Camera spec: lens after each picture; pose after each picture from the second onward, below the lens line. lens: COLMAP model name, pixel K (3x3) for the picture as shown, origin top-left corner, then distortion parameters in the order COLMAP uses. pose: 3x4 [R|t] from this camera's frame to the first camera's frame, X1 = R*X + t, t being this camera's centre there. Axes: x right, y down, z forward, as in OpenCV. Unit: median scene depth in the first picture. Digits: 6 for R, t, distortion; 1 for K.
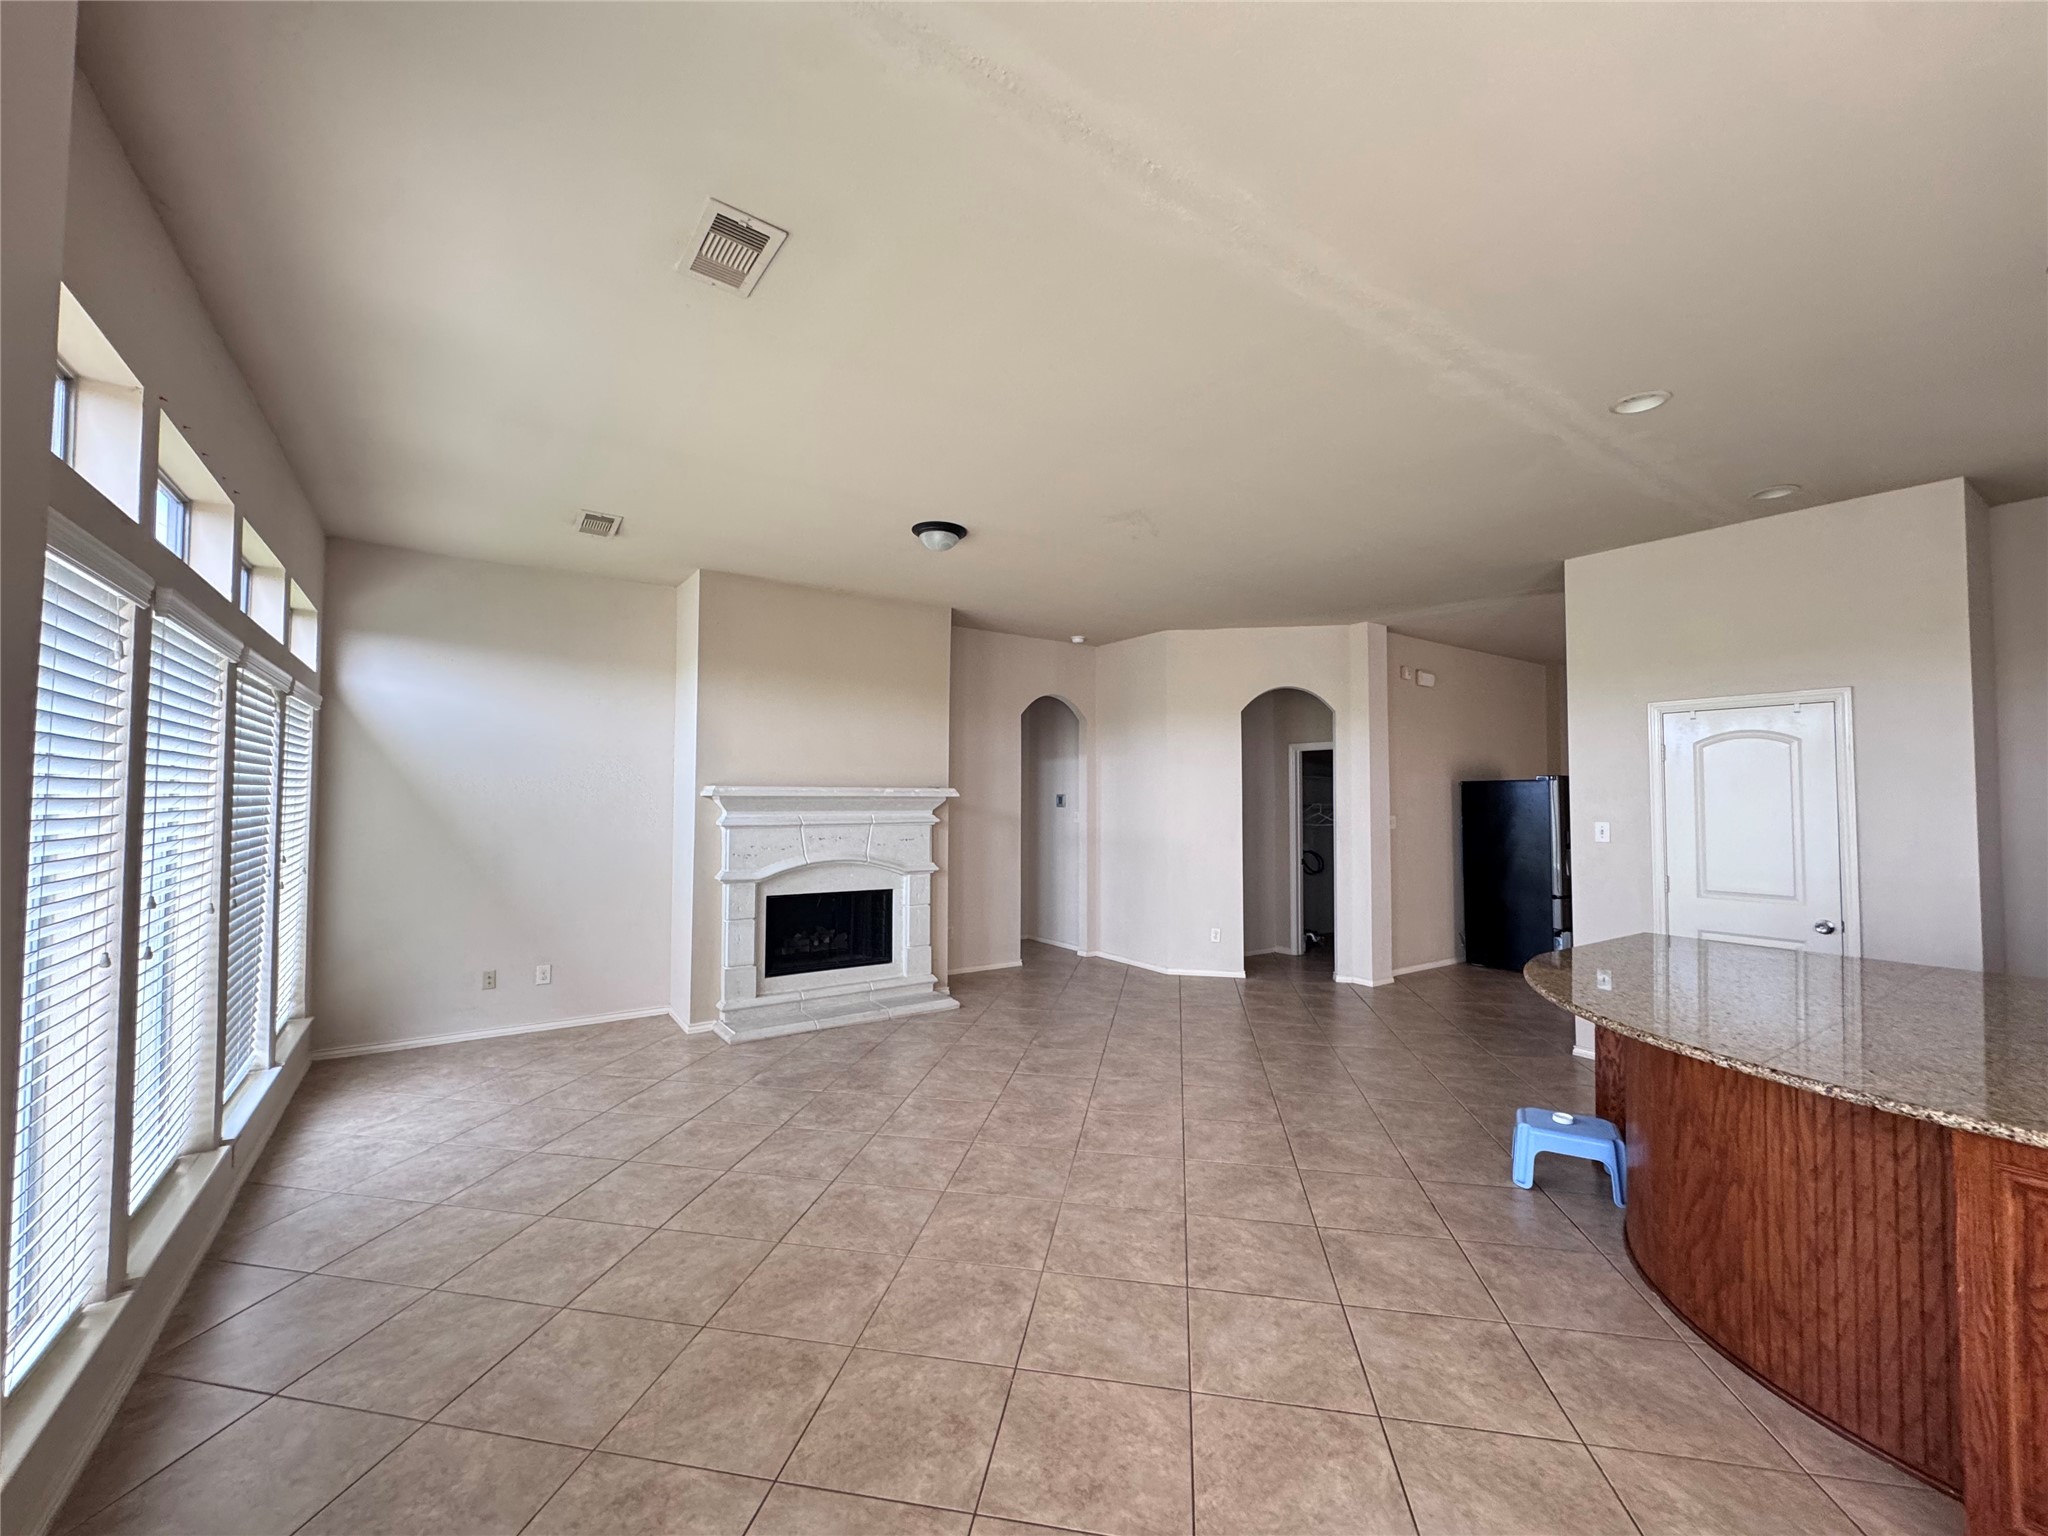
lens RADIAL K [[825.8, 0, 1022.7], [0, 825.8, 768.9], [0, 0, 1]] dist [-0.002720, 0.000499]
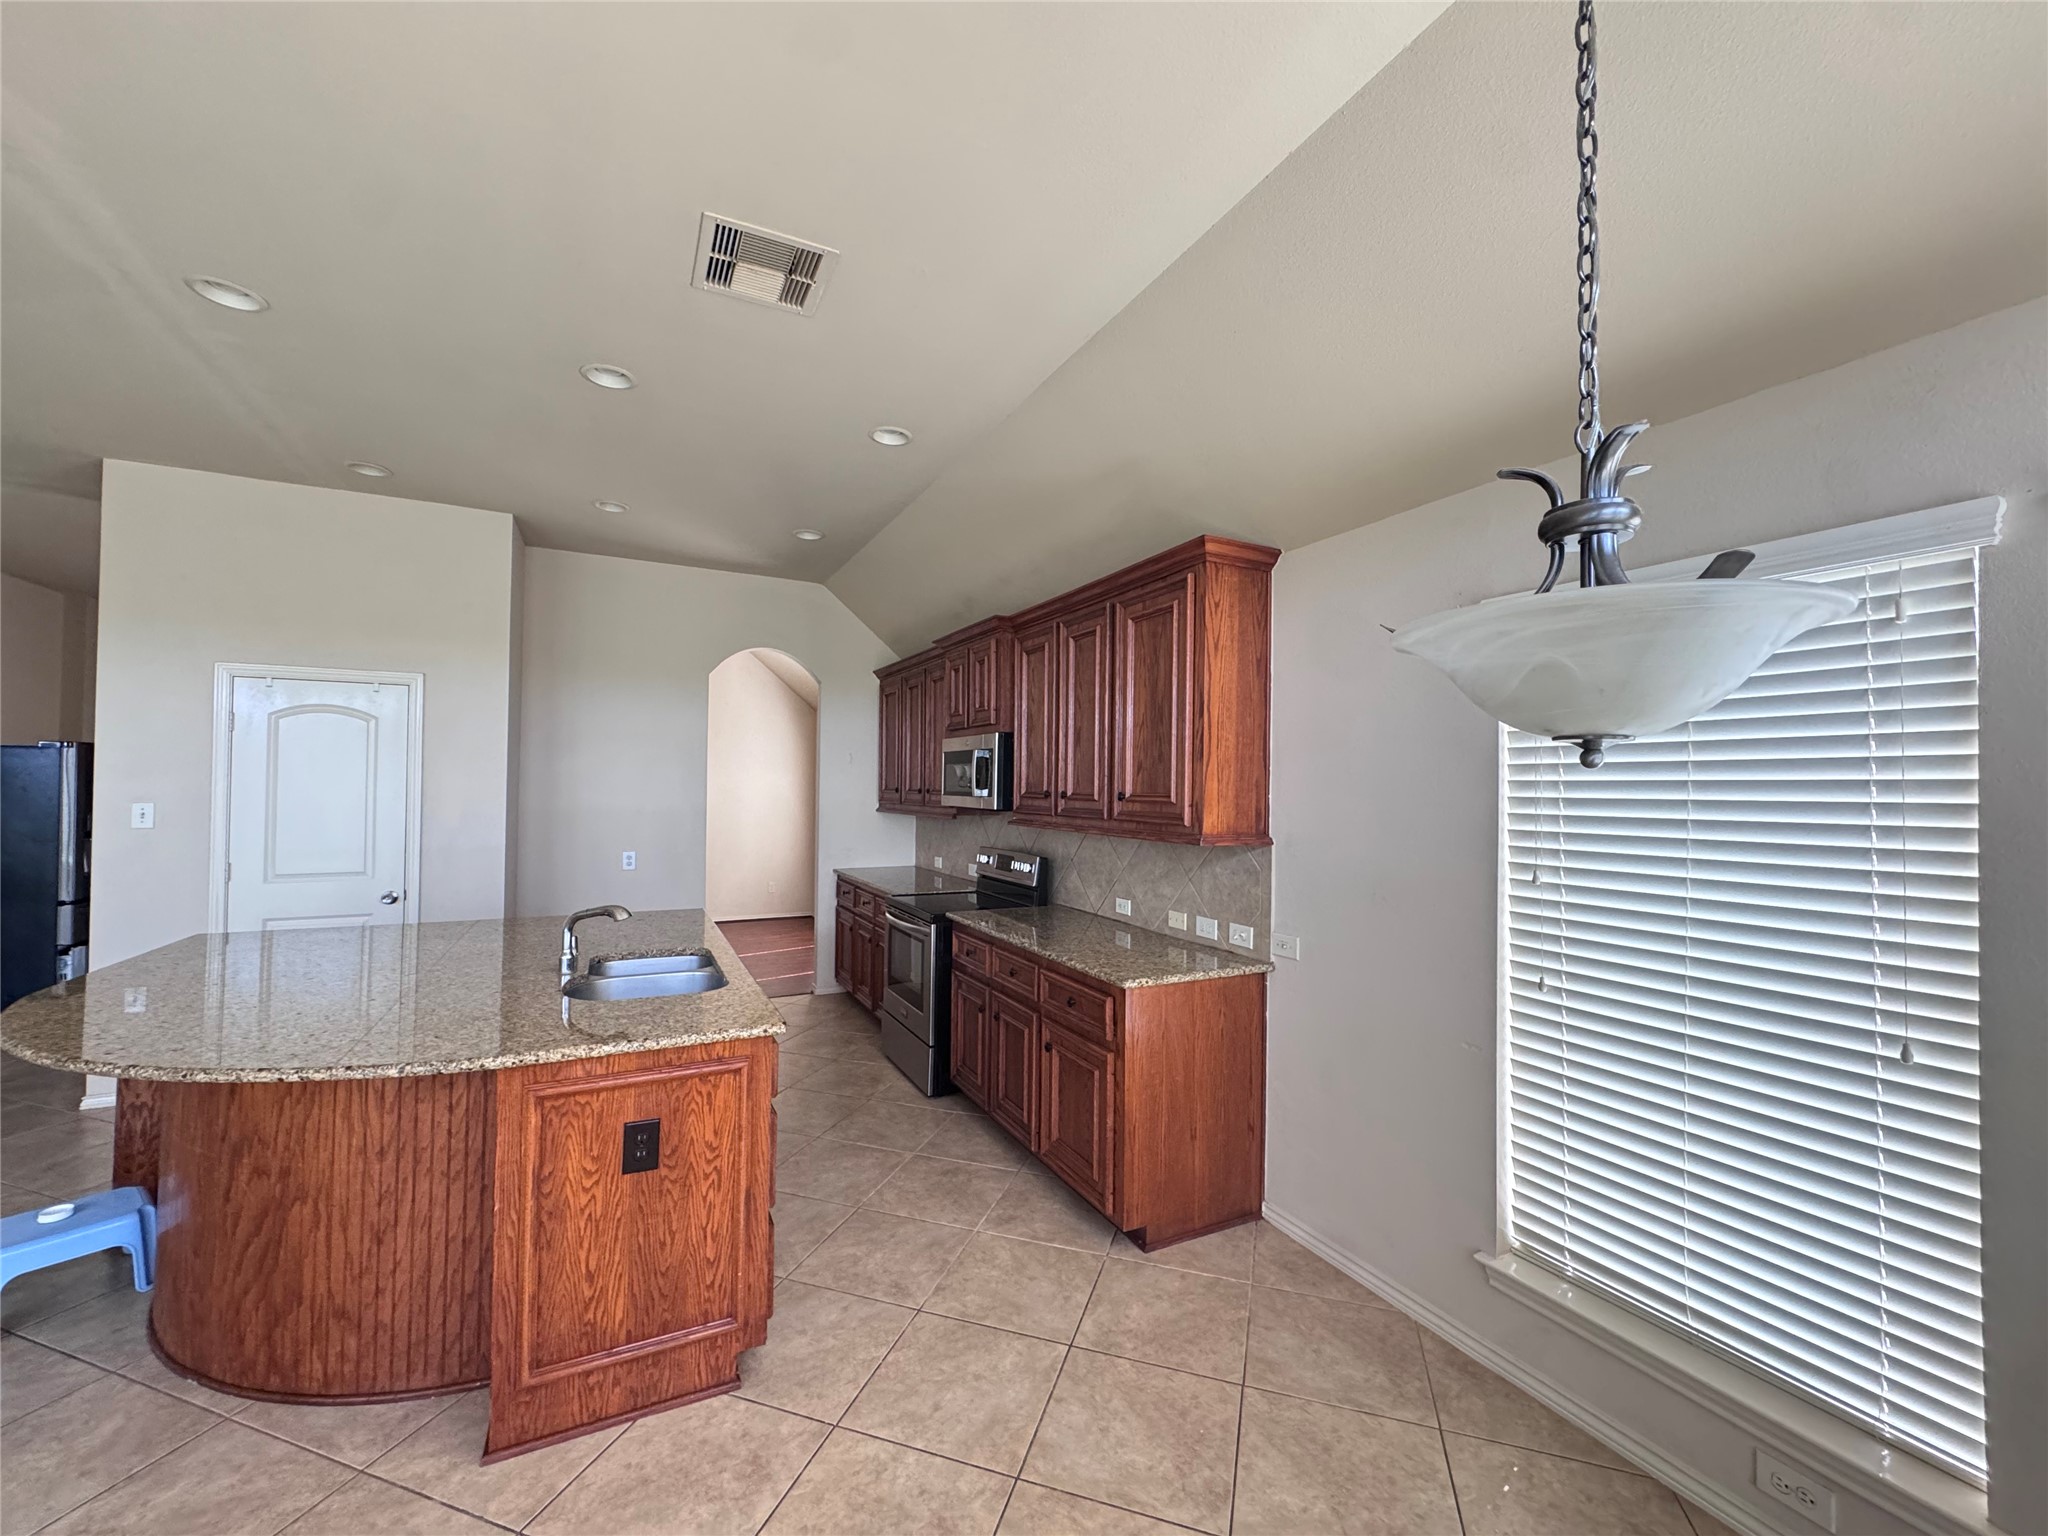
lens RADIAL K [[825.8, 0, 1022.6], [0, 825.8, 768.3], [0, 0, 1]] dist [-0.002720, 0.000499]
pose [[0.140271, 0.015391, 0.989994, 0.068742], [-0.044999, 0.998945, -0.009154, -0.000550], [-0.989090, -0.043265, 0.140815, 0.099722]]
